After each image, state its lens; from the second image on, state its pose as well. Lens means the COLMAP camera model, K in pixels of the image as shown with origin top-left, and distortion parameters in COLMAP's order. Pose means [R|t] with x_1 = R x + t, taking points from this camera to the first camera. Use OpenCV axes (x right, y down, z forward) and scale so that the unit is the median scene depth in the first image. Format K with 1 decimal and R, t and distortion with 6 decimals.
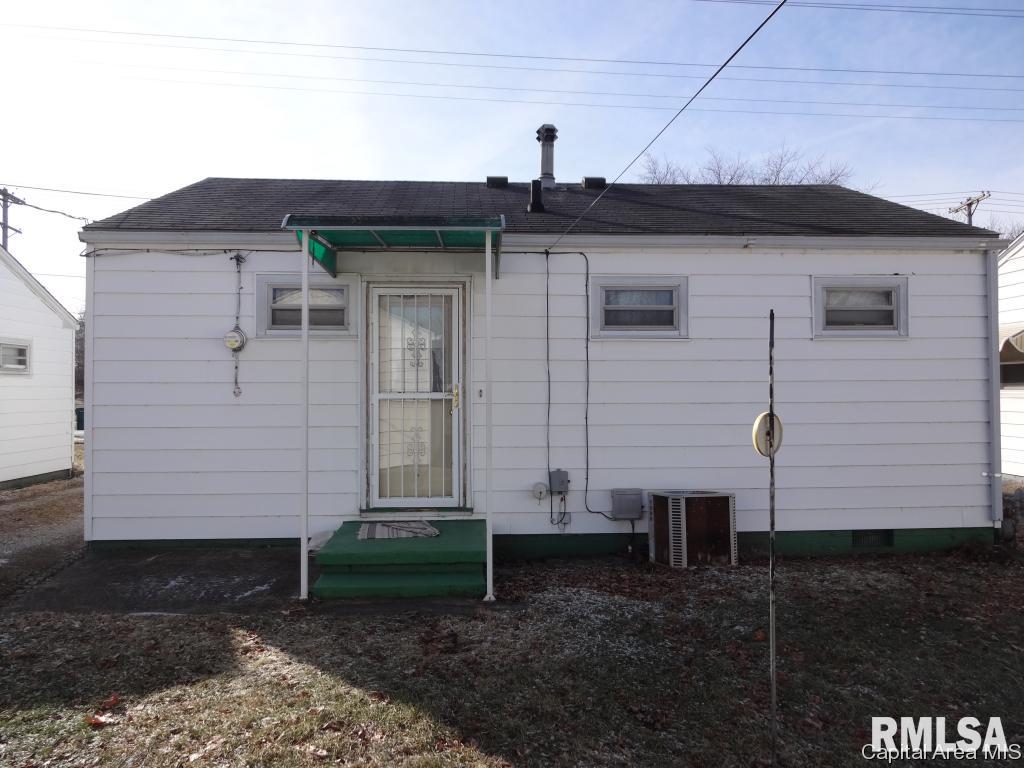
lens RADIAL K [[754.7, 0, 511.1], [0, 754.7, 379.3], [0, 0, 1]] dist [0.002897, -0.010141]
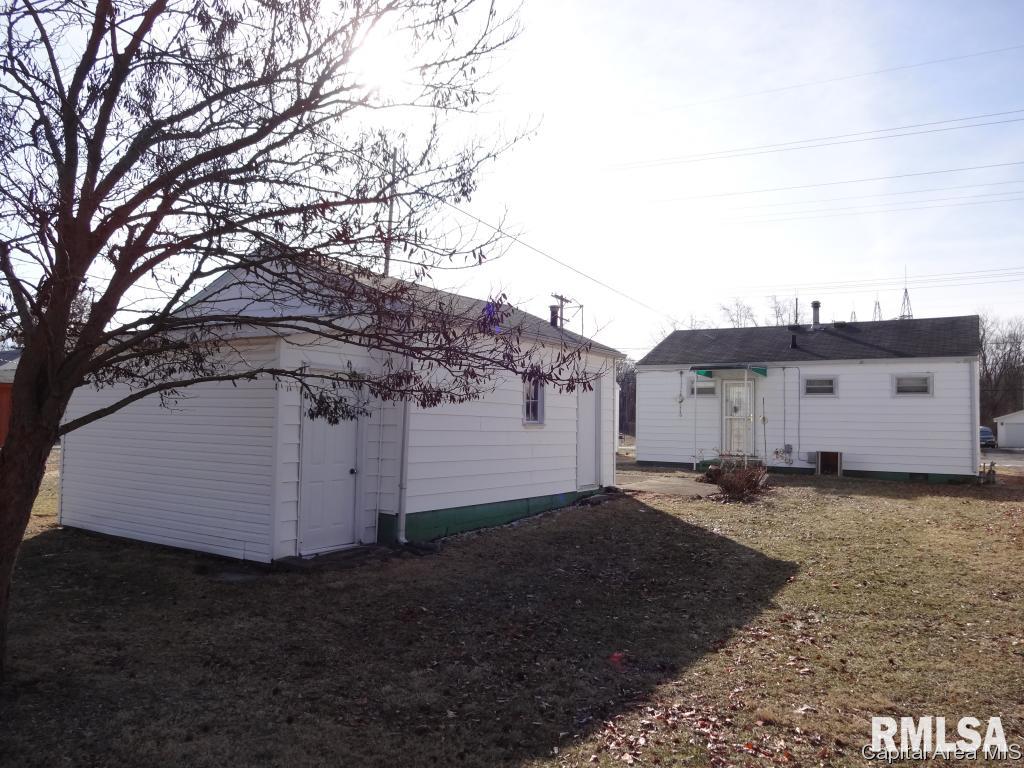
lens RADIAL K [[754.7, 0, 510.5], [0, 754.7, 381.9], [0, 0, 1]] dist [0.002897, -0.010141]
pose [[0.818628, -0.013560, -0.574164, 0.831833], [-0.014688, 0.998900, -0.044534, 0.027314], [0.574136, 0.044890, 0.817529, -1.907368]]
